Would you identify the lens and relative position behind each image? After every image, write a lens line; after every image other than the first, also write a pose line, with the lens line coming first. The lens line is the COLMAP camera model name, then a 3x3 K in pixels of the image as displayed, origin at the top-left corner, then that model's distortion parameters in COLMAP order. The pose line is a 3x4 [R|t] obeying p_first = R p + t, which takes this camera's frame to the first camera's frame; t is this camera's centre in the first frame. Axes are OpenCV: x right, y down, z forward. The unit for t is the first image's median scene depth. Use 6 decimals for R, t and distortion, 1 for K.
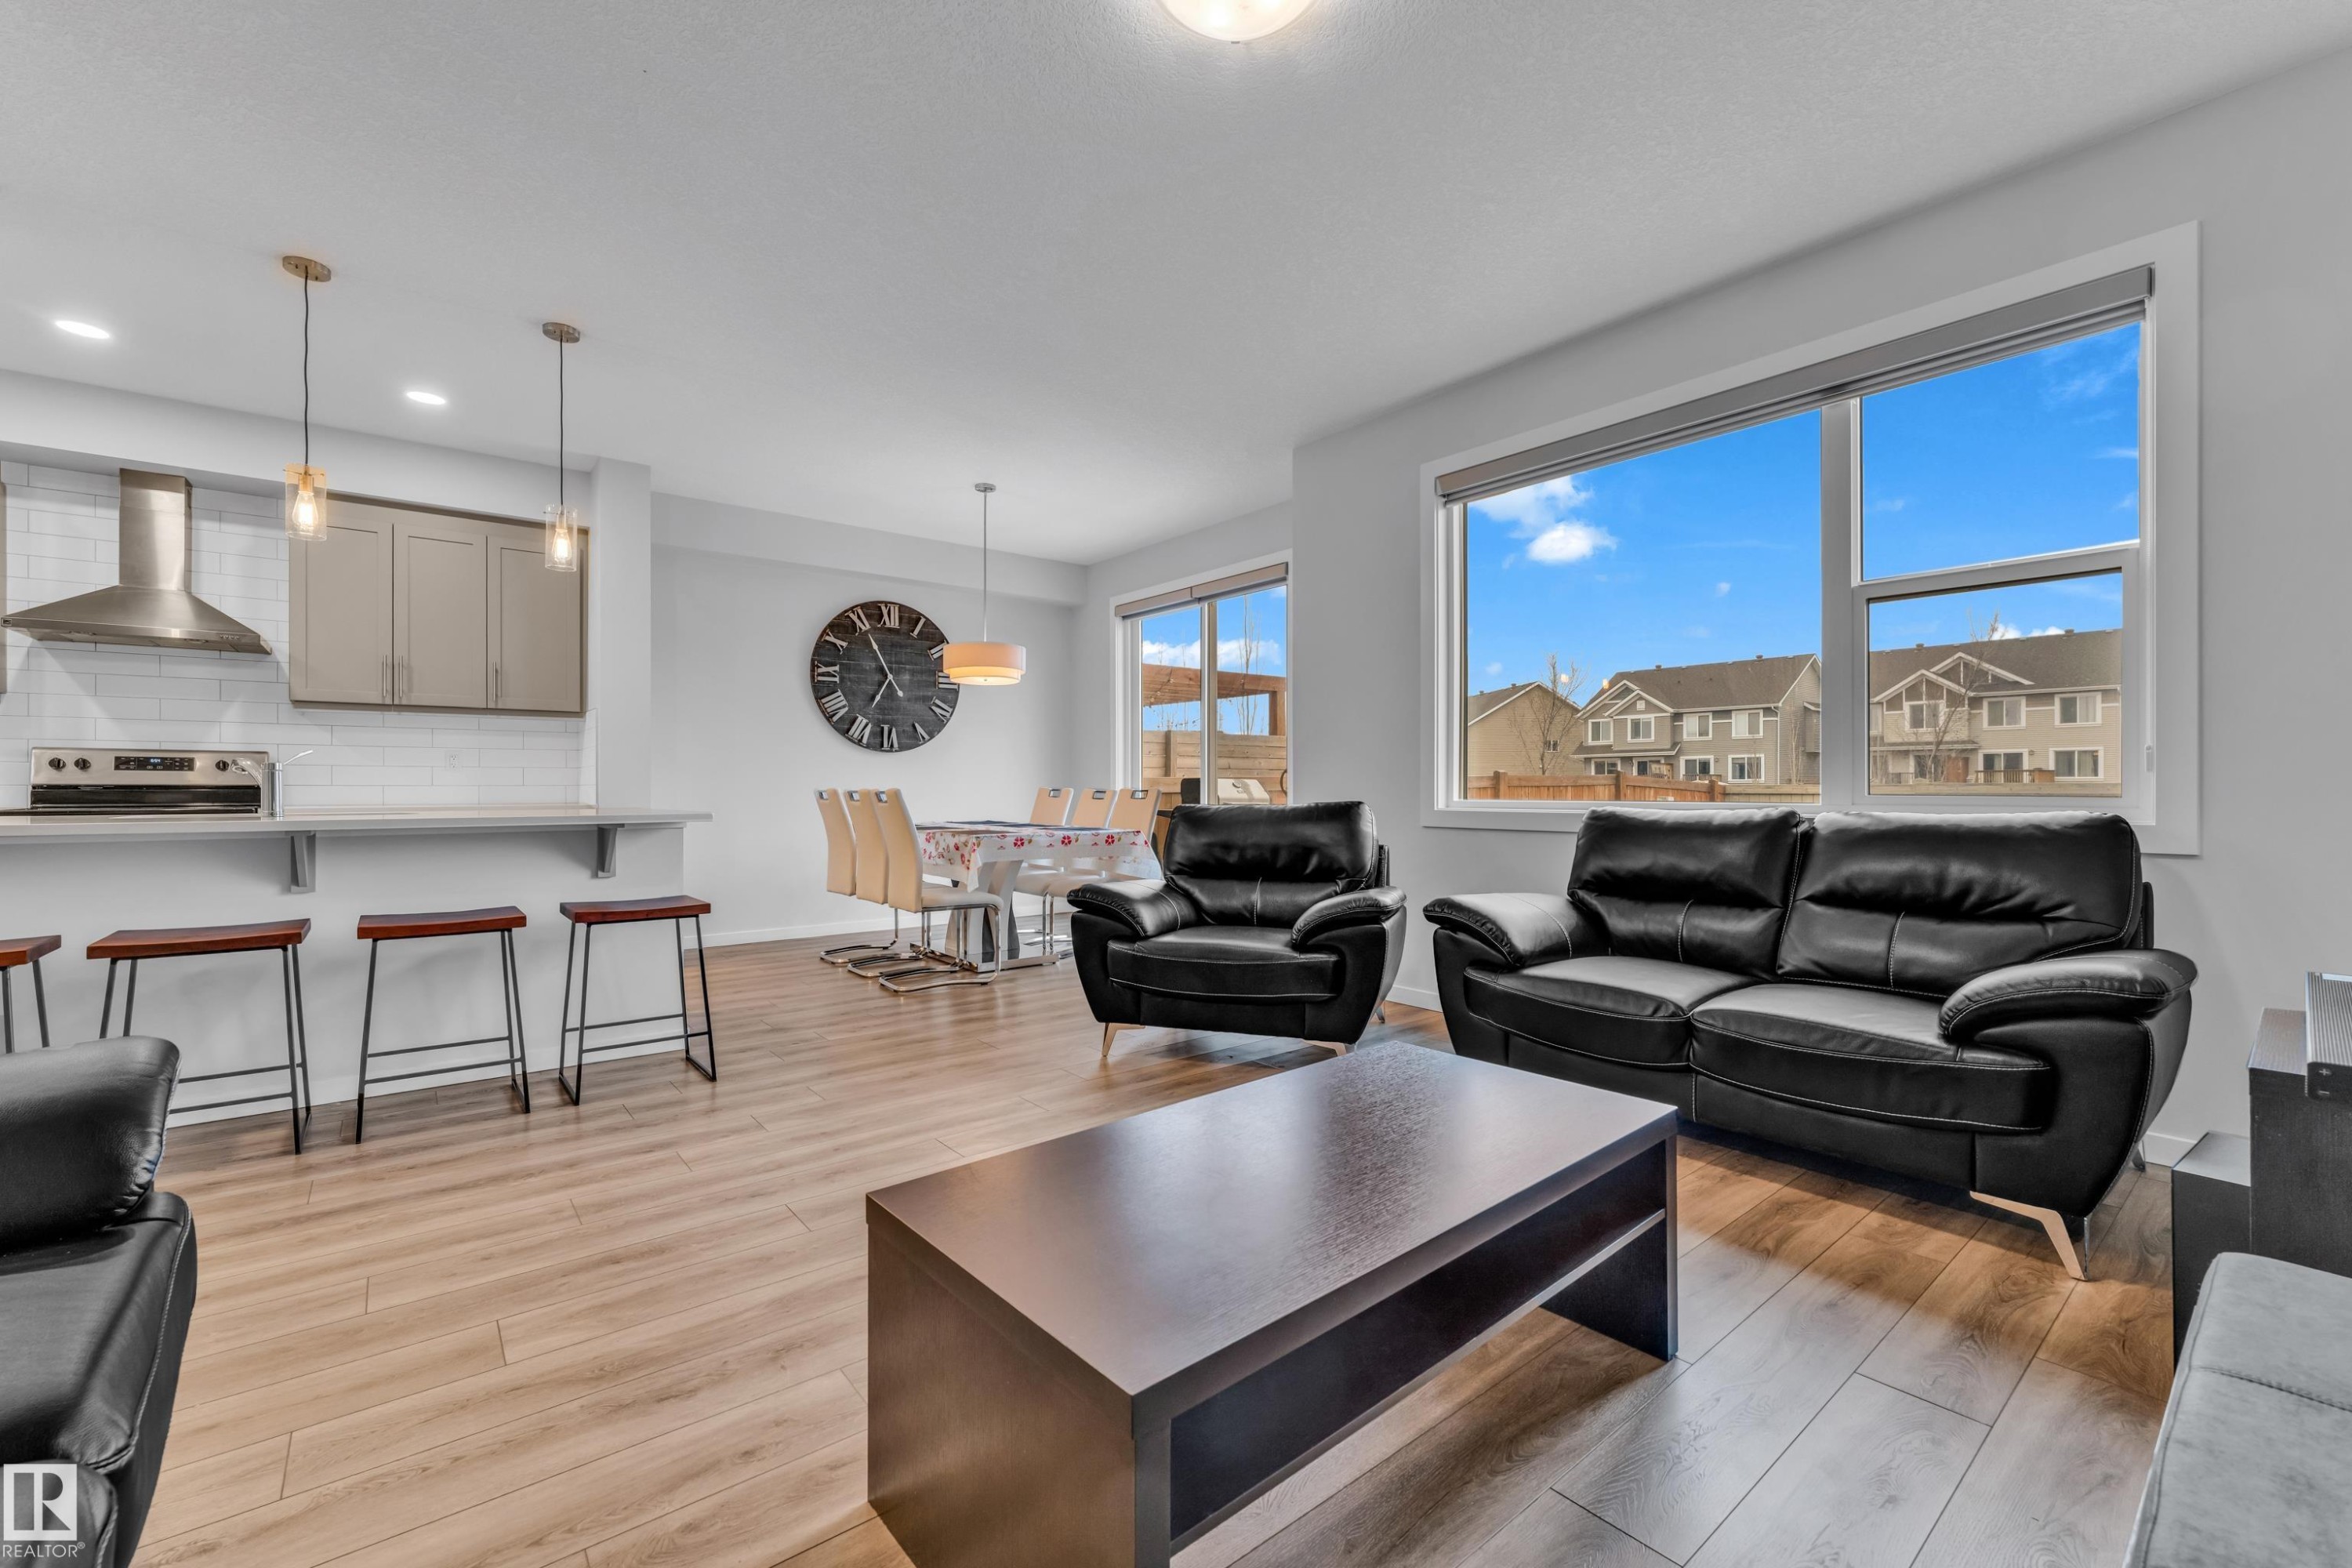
lens RADIAL K [[951.0, 0, 1169.0], [0, 951.0, 798.7], [0, 0, 1]] dist [-0.002762, -0.000217]
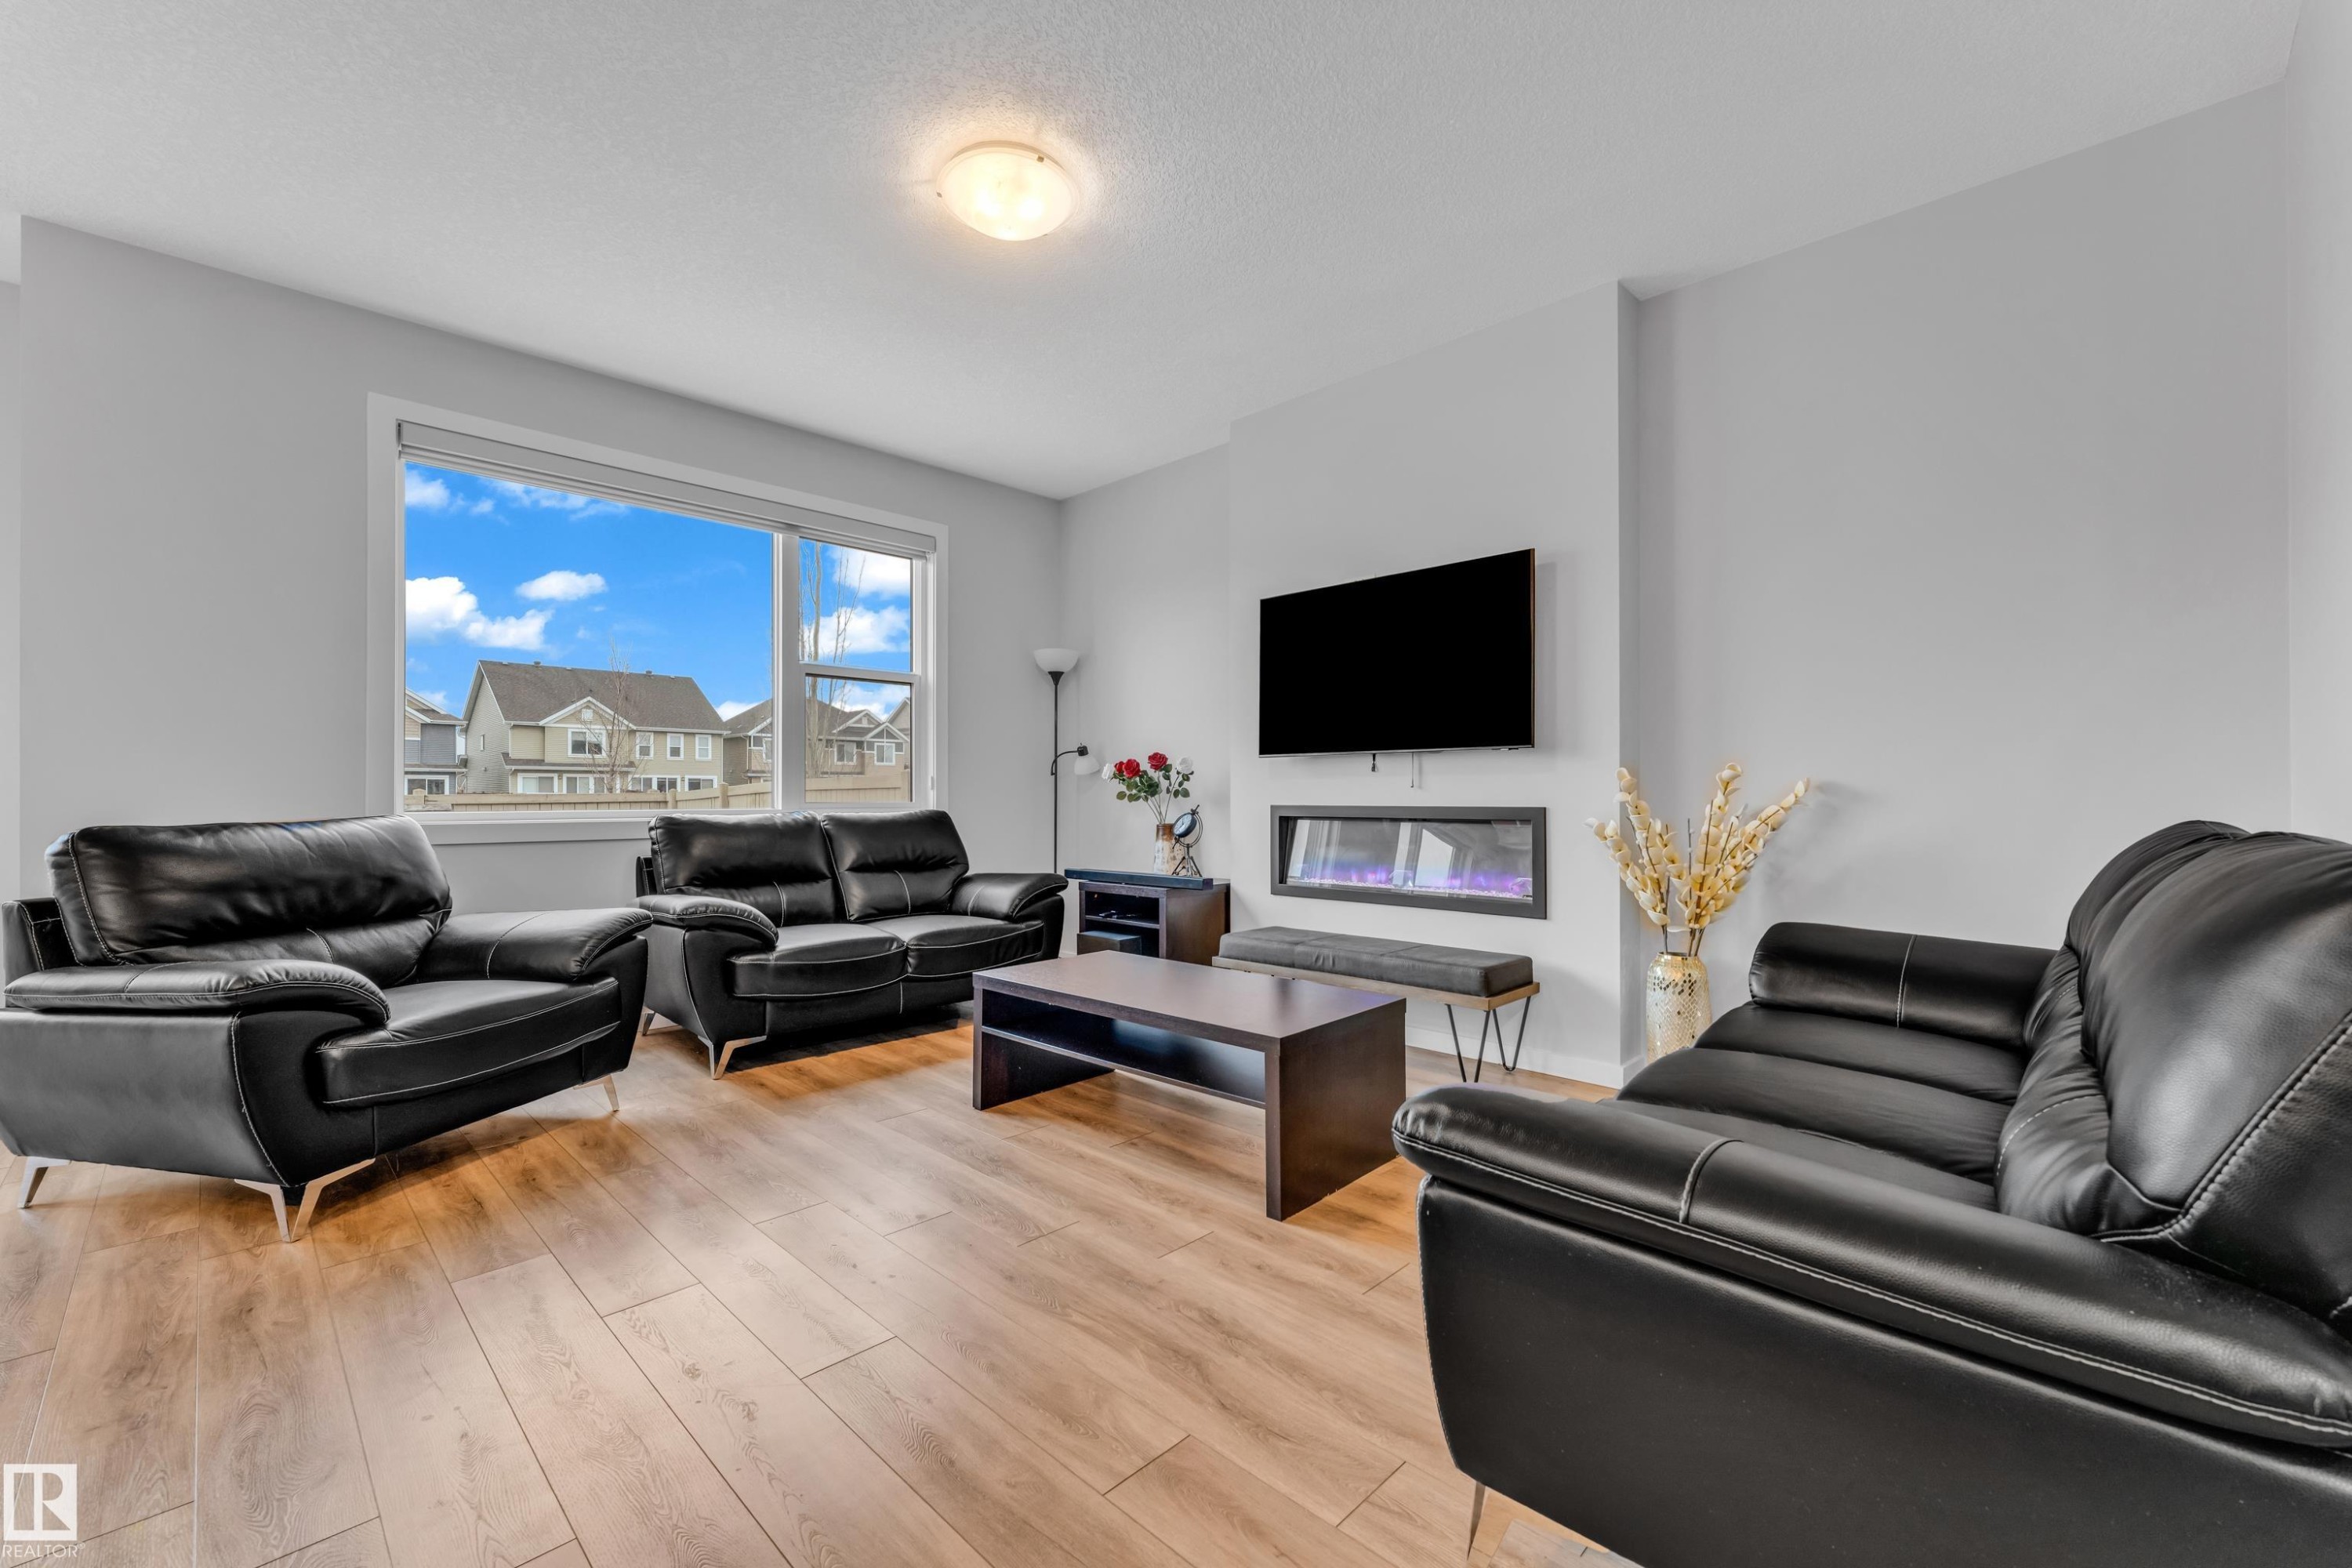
lens RADIAL K [[951.0, 0, 1171.7], [0, 951.0, 788.8], [0, 0, 1]] dist [-0.002762, -0.000217]
pose [[-0.109918, 0.011874, 0.993870, -0.597350], [0.013053, 0.999860, -0.010502, -0.003951], [-0.993855, 0.011819, -0.110058, 0.413285]]
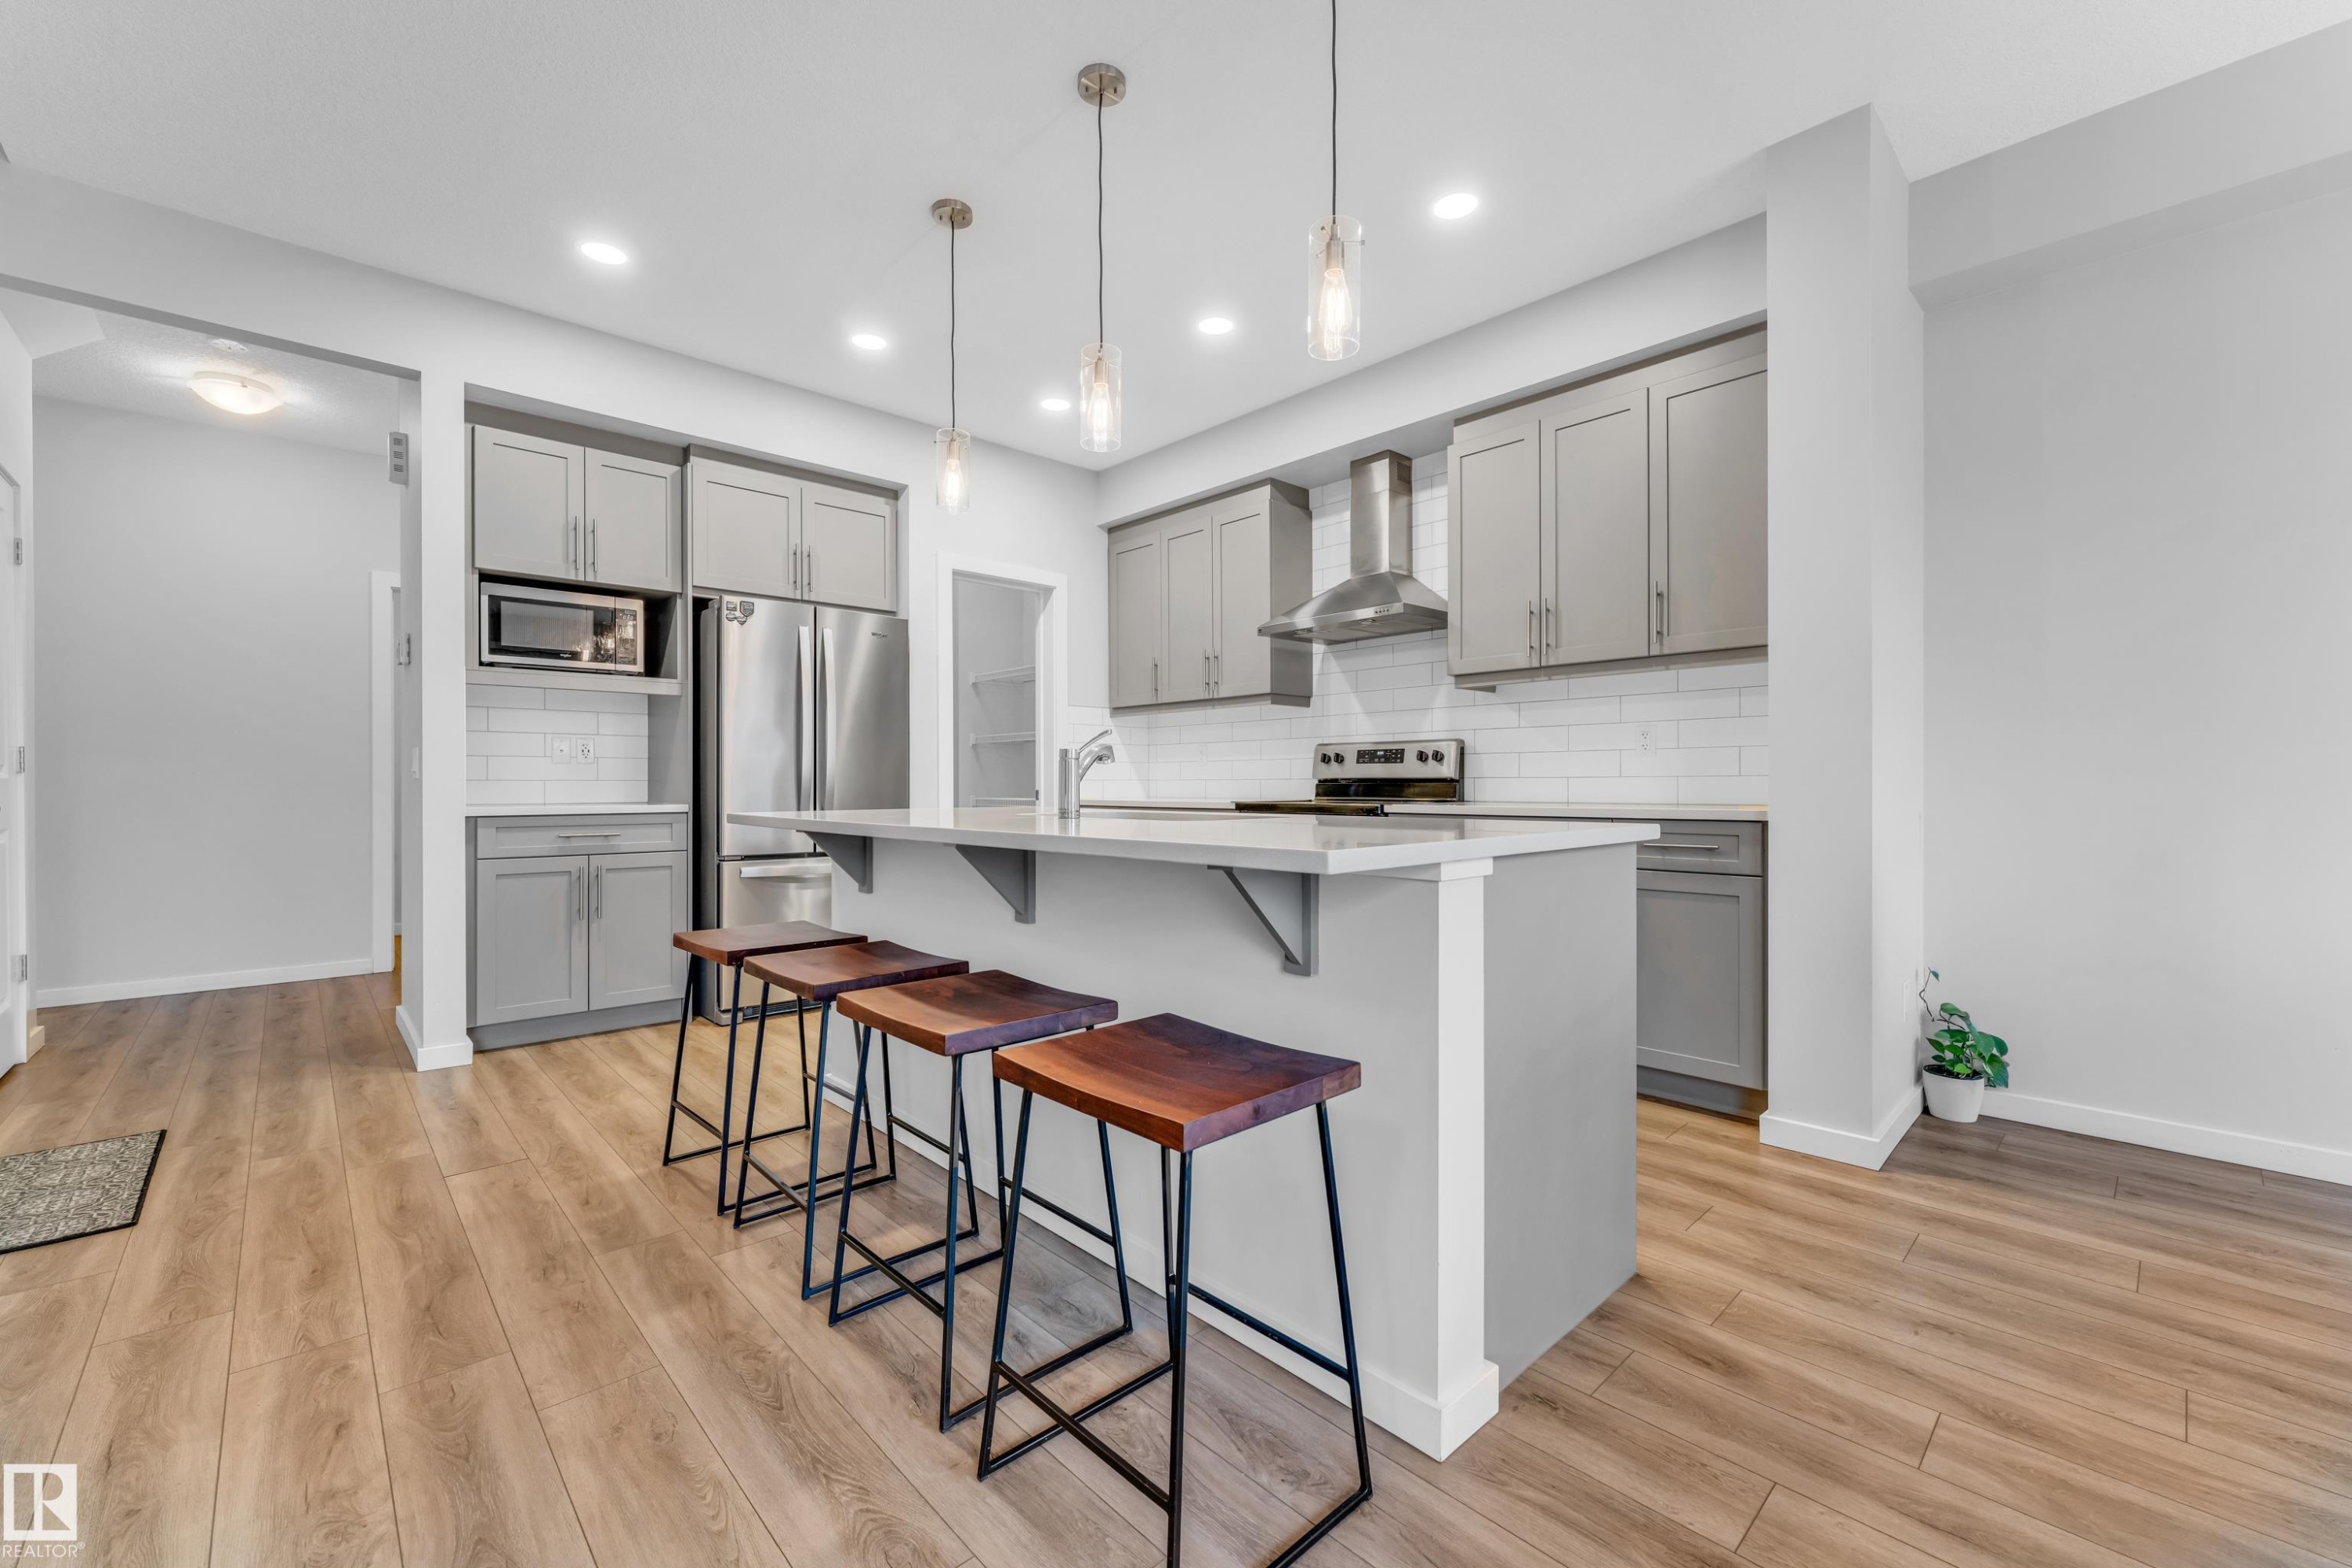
lens RADIAL K [[951.0, 0, 1182.3], [0, 951.0, 772.3], [0, 0, 1]] dist [-0.002762, -0.000217]
pose [[0.073452, -0.010413, -0.997244, -0.108654], [-0.007824, 0.999909, -0.011017, -0.008167], [0.997268, 0.008612, 0.073364, 0.725880]]
